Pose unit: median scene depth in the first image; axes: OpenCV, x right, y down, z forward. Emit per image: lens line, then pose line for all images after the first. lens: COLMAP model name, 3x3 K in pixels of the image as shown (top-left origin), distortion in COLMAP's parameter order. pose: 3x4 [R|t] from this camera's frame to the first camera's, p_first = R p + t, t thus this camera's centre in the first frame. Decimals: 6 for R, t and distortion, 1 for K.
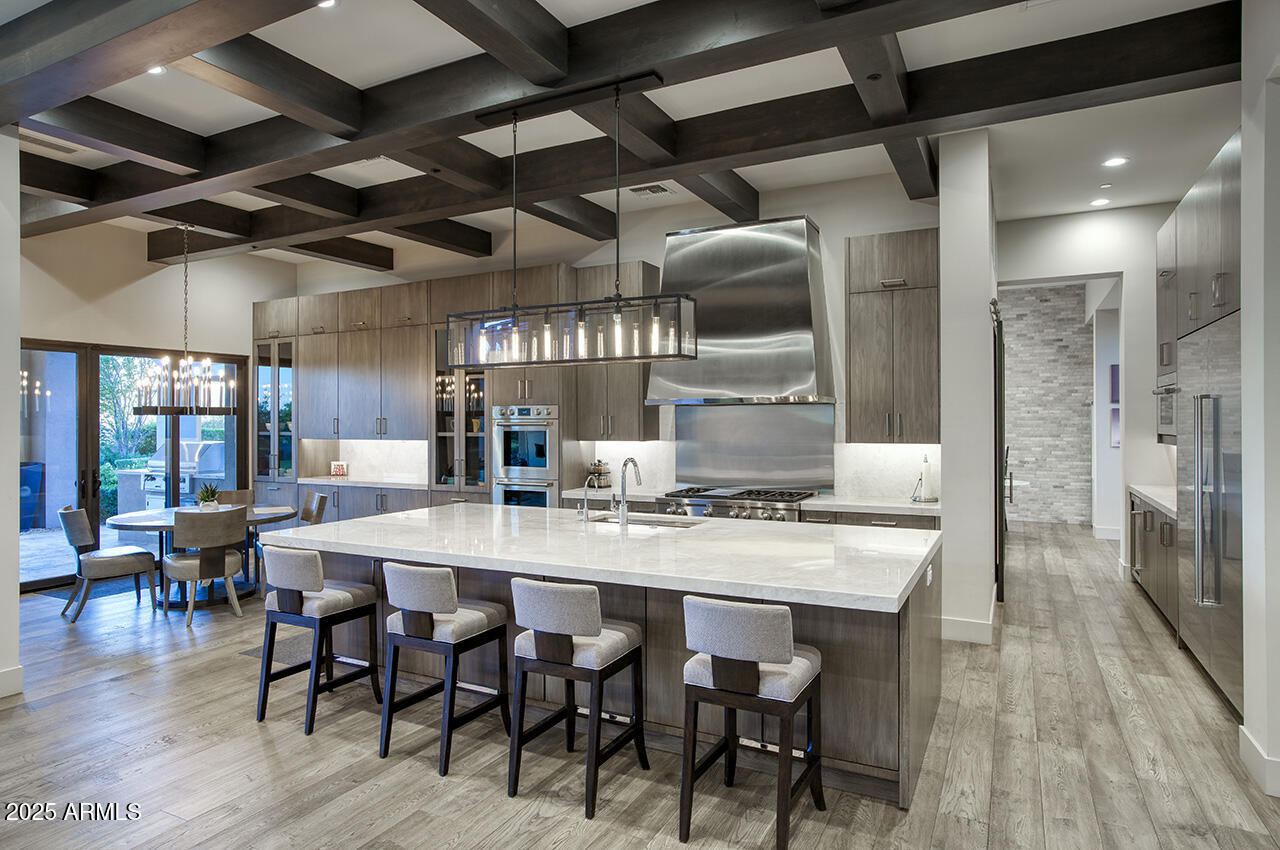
lens RADIAL K [[739.4, 0, 634.5], [0, 739.4, 417.9], [0, 0, 1]] dist [-0.009948, -0.004862]
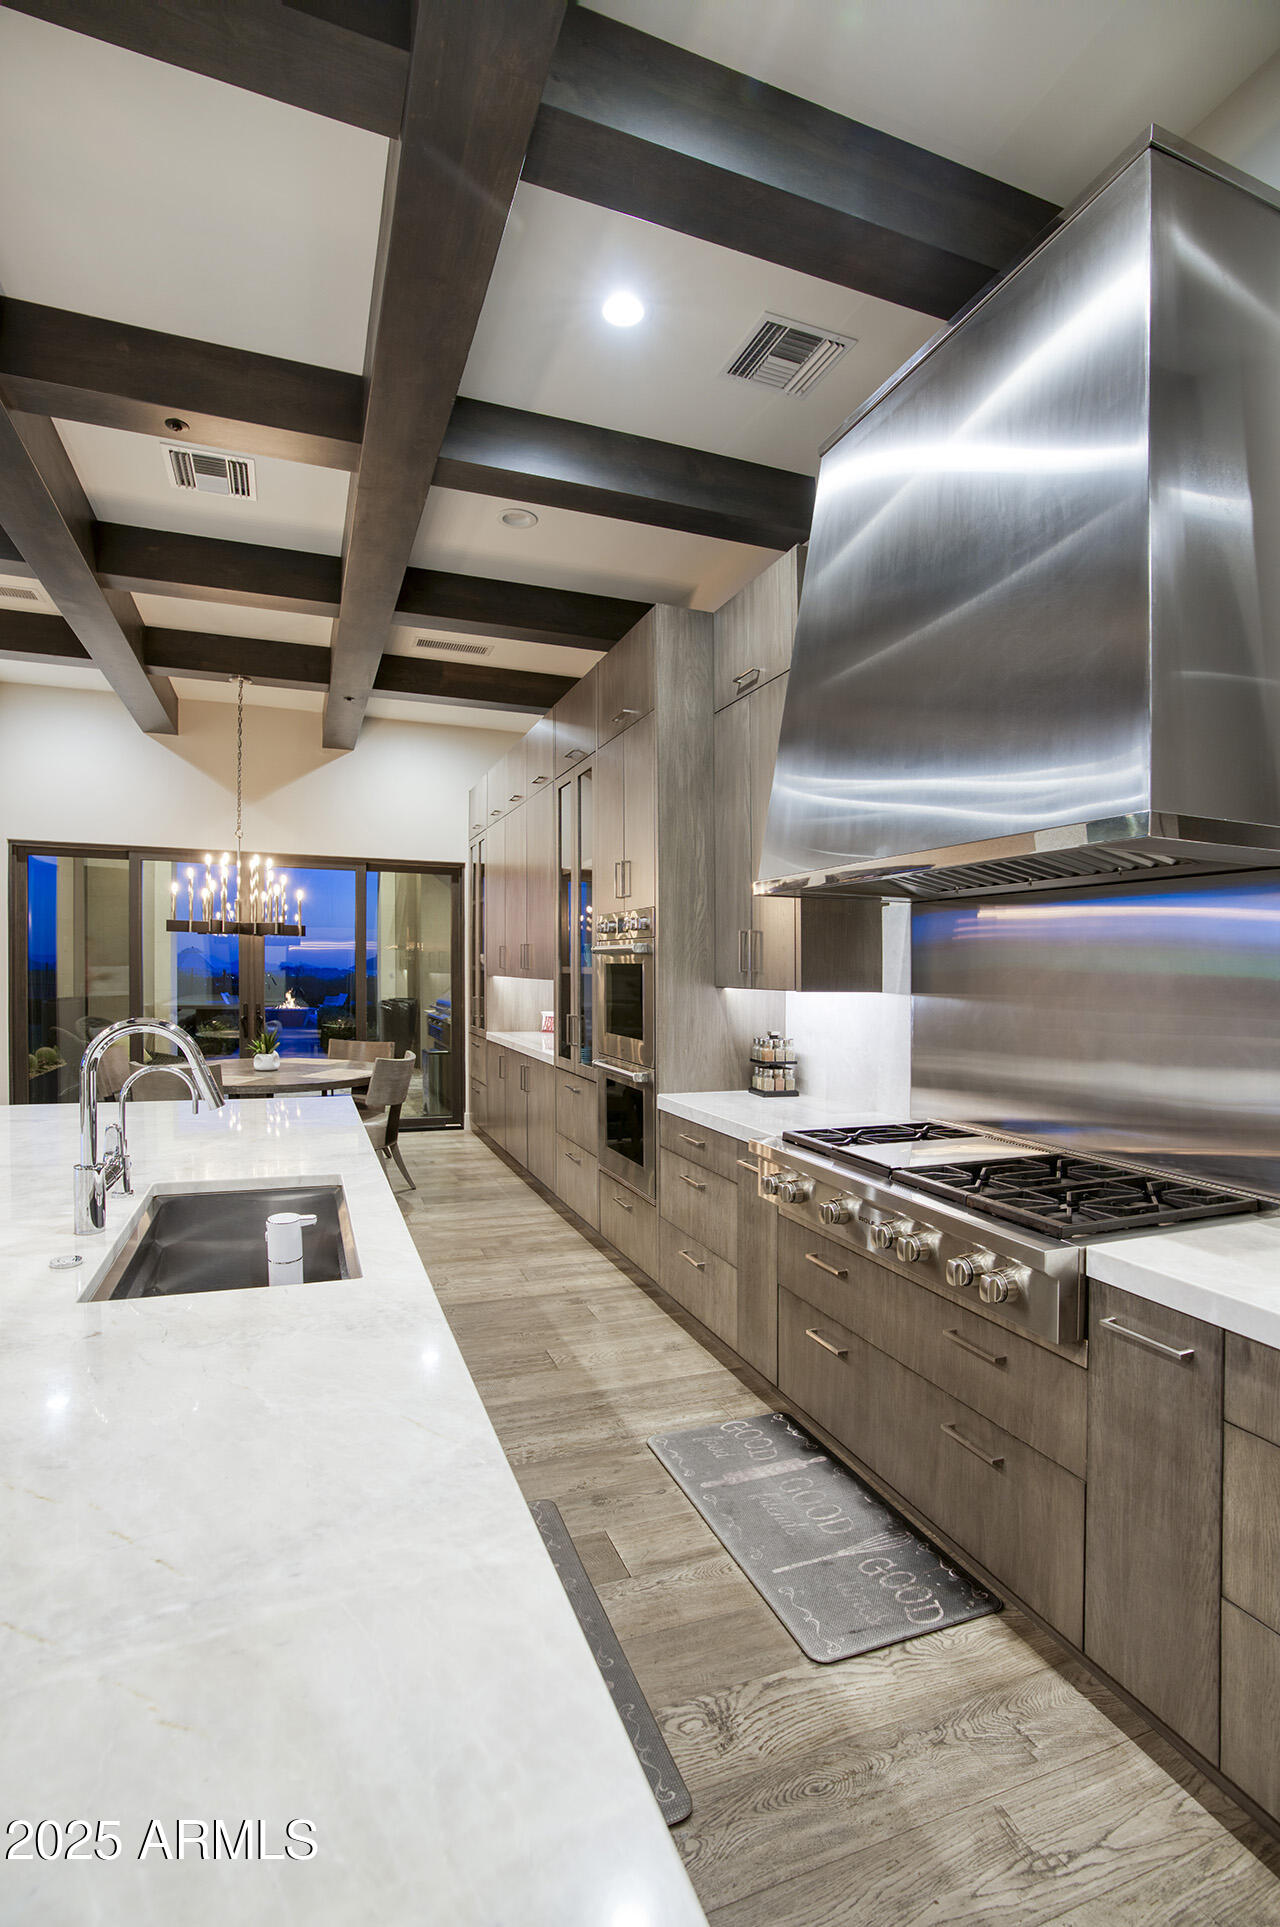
lens RADIAL K [[887.1, 0, 646.9], [0, 887.1, 961.7], [0, 0, 1]] dist [-0.057998, 0.016956]
pose [[0.755568, 0.011281, -0.654974, 0.245369], [-0.016795, 0.999857, -0.002154, 0.015827], [0.654855, 0.012627, 0.755649, 0.548827]]
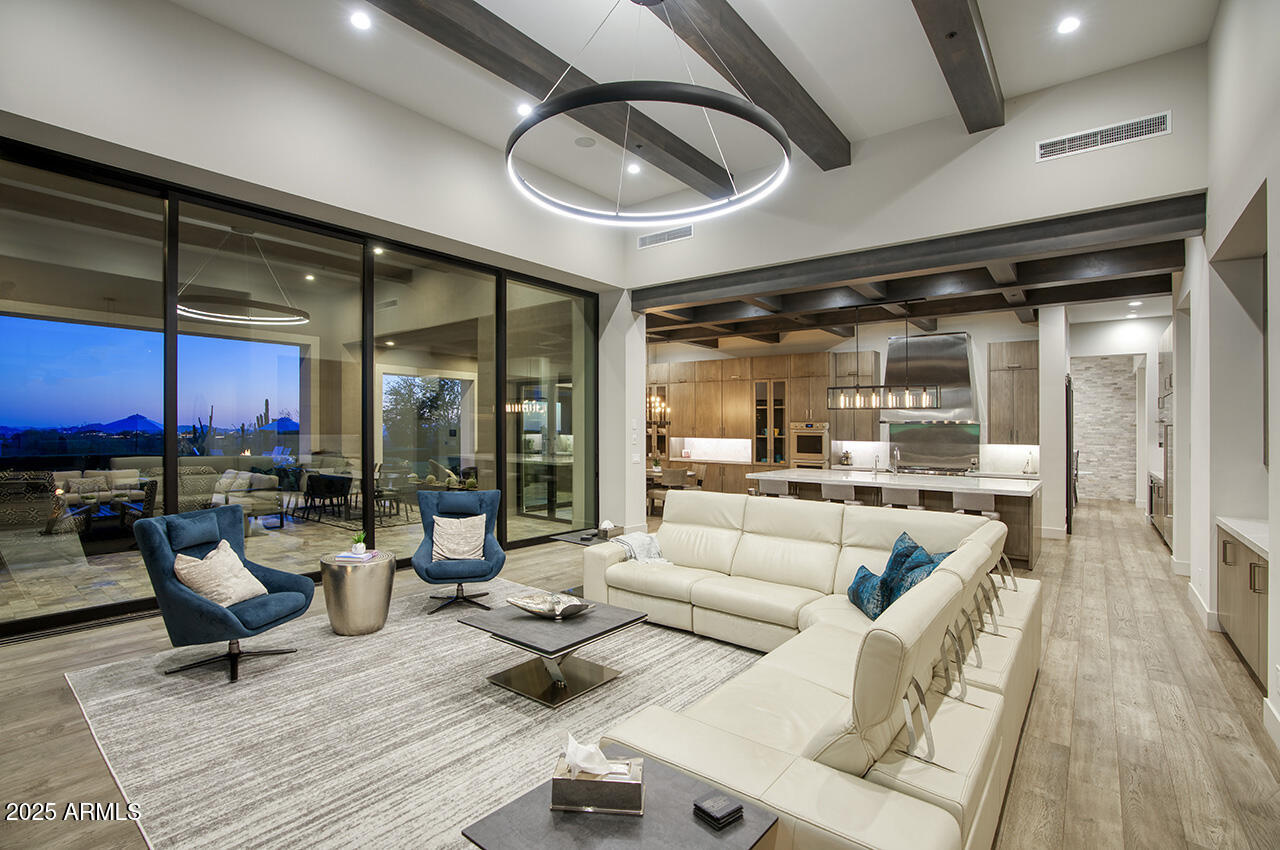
lens RADIAL K [[589.2, 0, 628.0], [0, 589.2, 411.7], [0, 0, 1]] dist [-0.057998, 0.016956]
pose [[0.978613, 0.012132, -0.205353, -0.299171], [-0.017147, 0.999596, -0.022658, -0.001823], [0.204995, 0.025694, 0.978426, -0.633788]]
